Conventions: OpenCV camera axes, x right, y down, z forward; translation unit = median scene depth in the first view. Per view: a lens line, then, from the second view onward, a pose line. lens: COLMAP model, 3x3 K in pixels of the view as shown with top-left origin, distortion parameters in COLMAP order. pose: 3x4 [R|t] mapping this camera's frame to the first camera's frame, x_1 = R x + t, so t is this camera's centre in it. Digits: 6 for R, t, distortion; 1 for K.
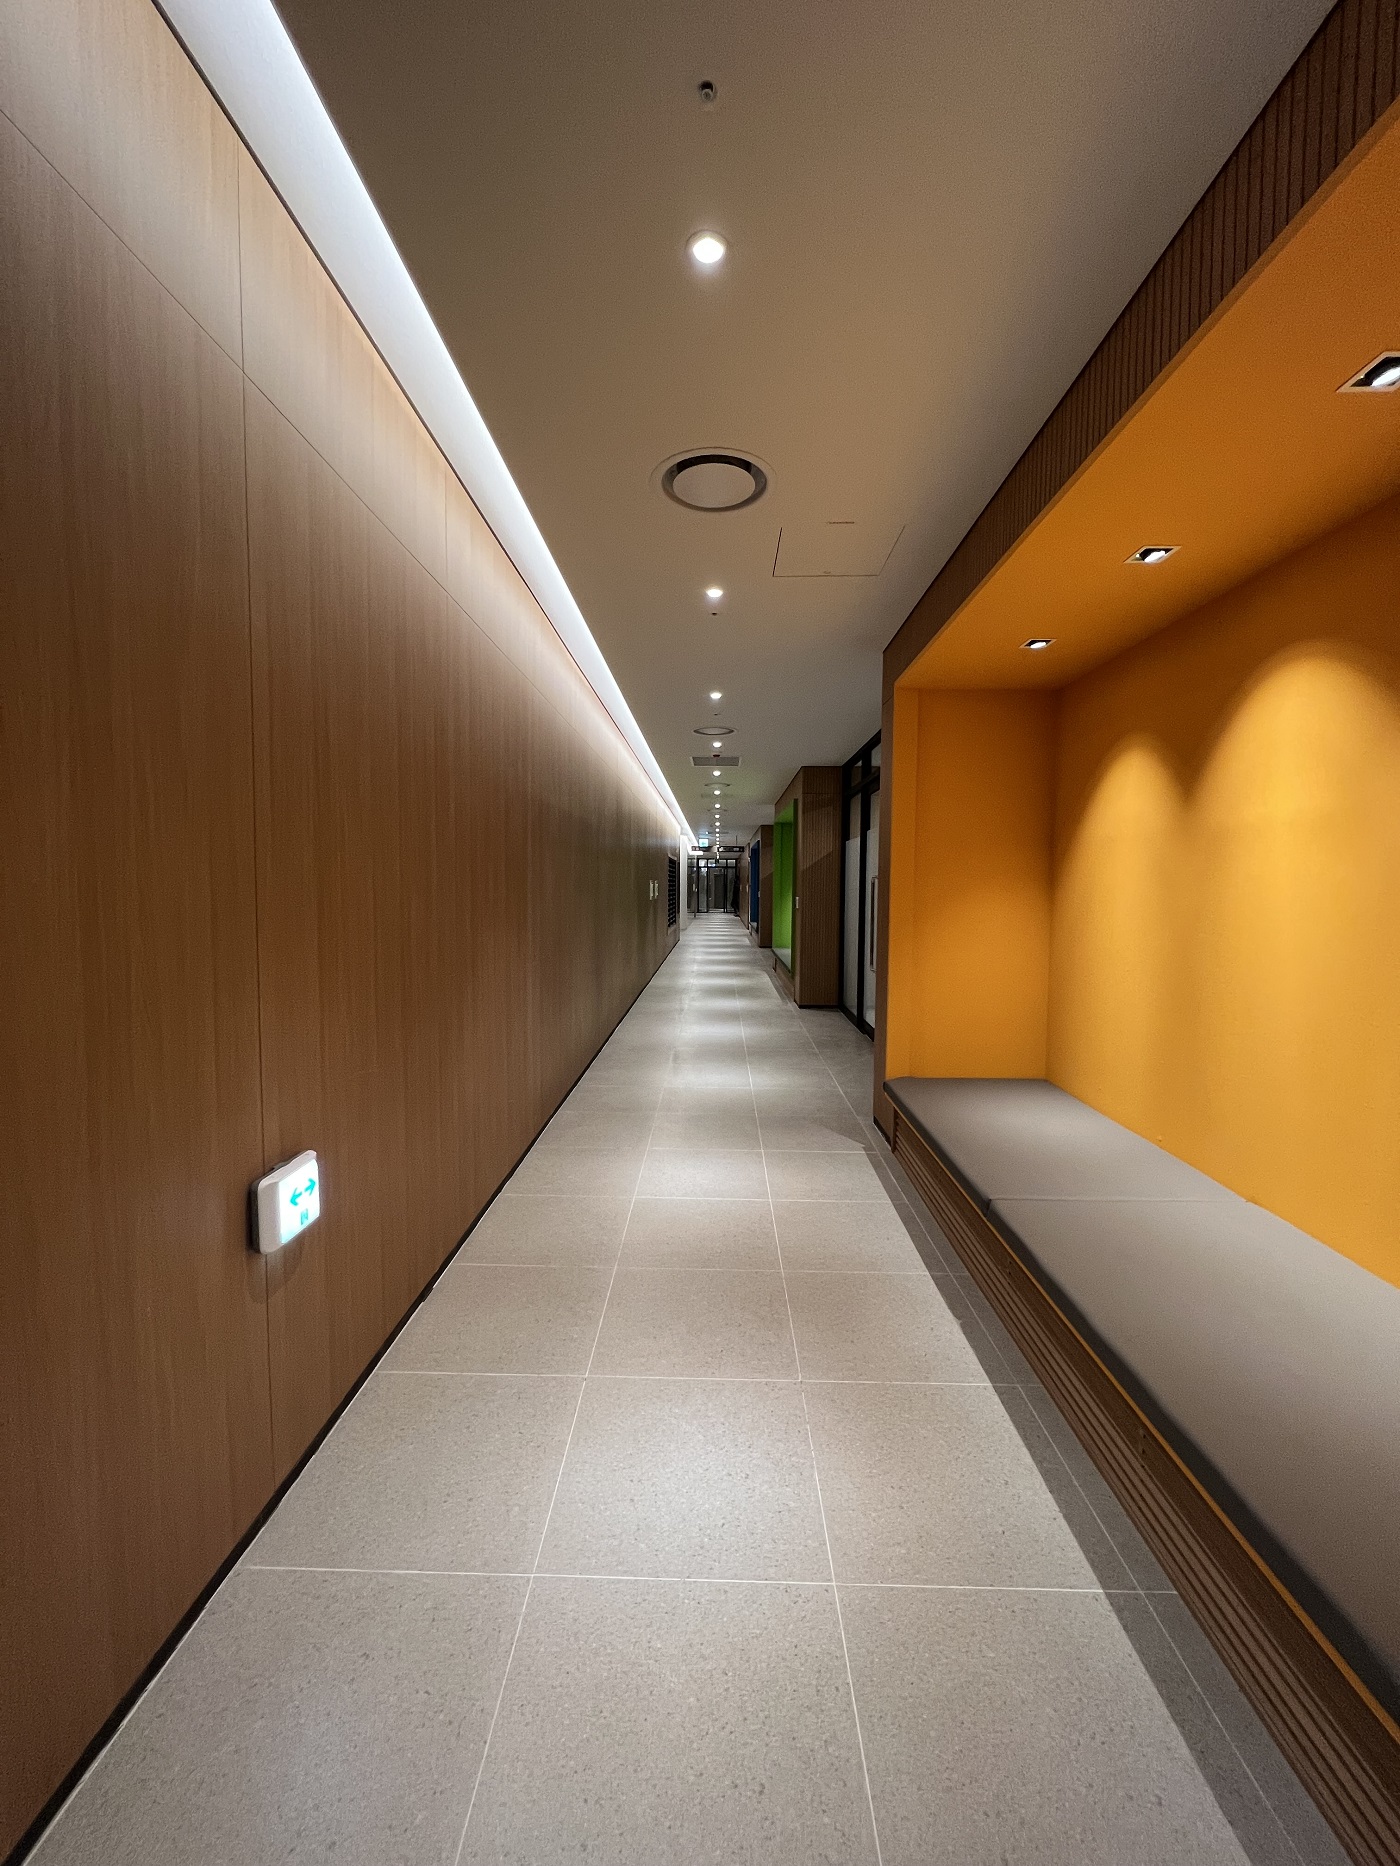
lens RADIAL K [[746.7, 0, 698.2], [0, 746.7, 929.8], [0, 0, 1]] dist [0.001045, -0.000052]
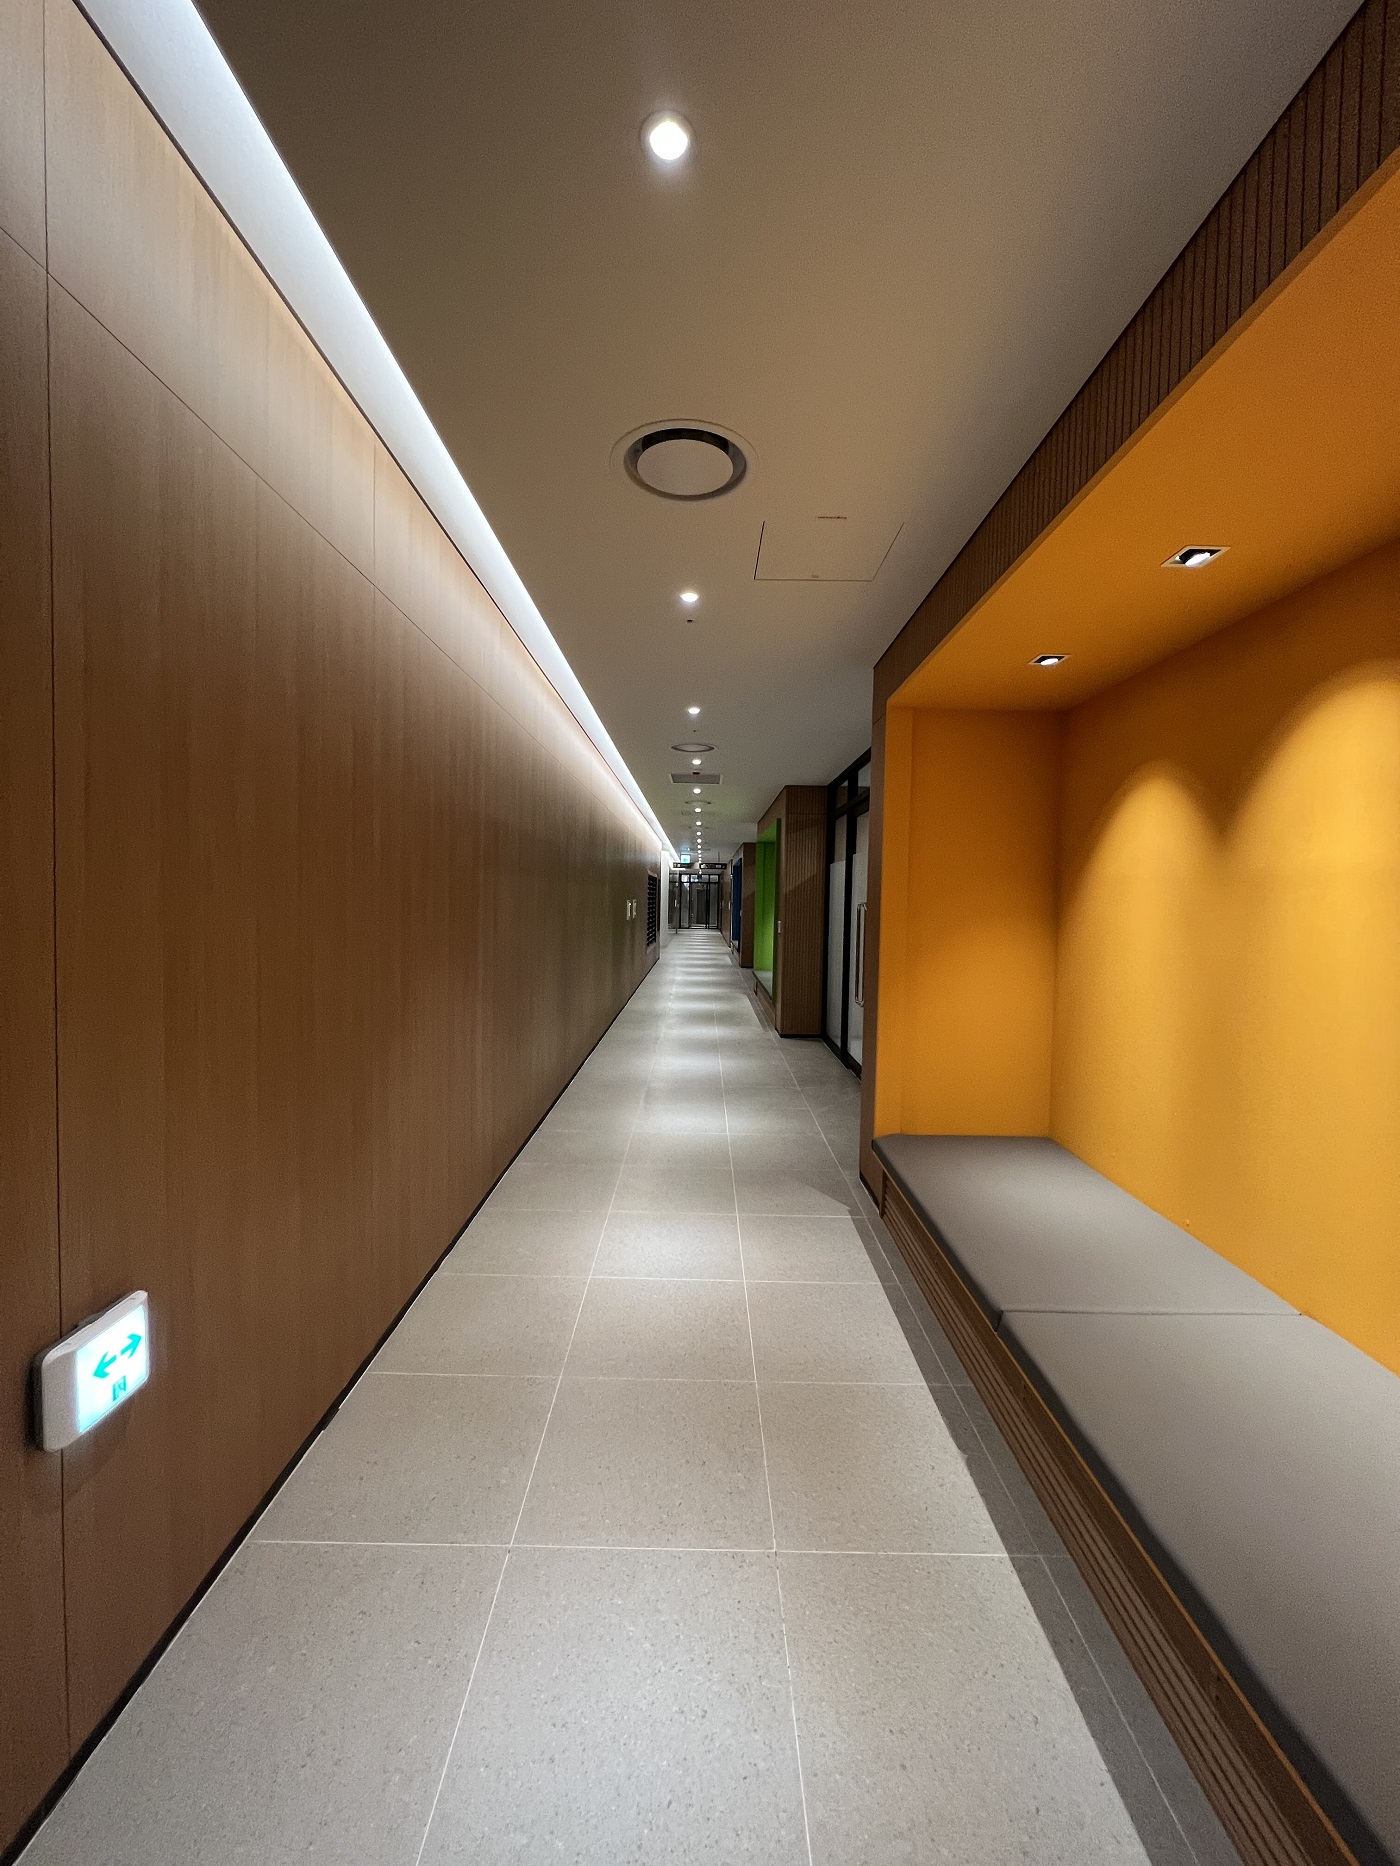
lens RADIAL K [[746.7, 0, 700.3], [0, 746.7, 929.3], [0, 0, 1]] dist [0.001045, -0.000052]
pose [[0.999608, 0.012043, 0.025276, 0.021142], [-0.011581, 0.999765, -0.018339, -0.045067], [-0.025490, 0.018039, 0.999512, 0.140151]]
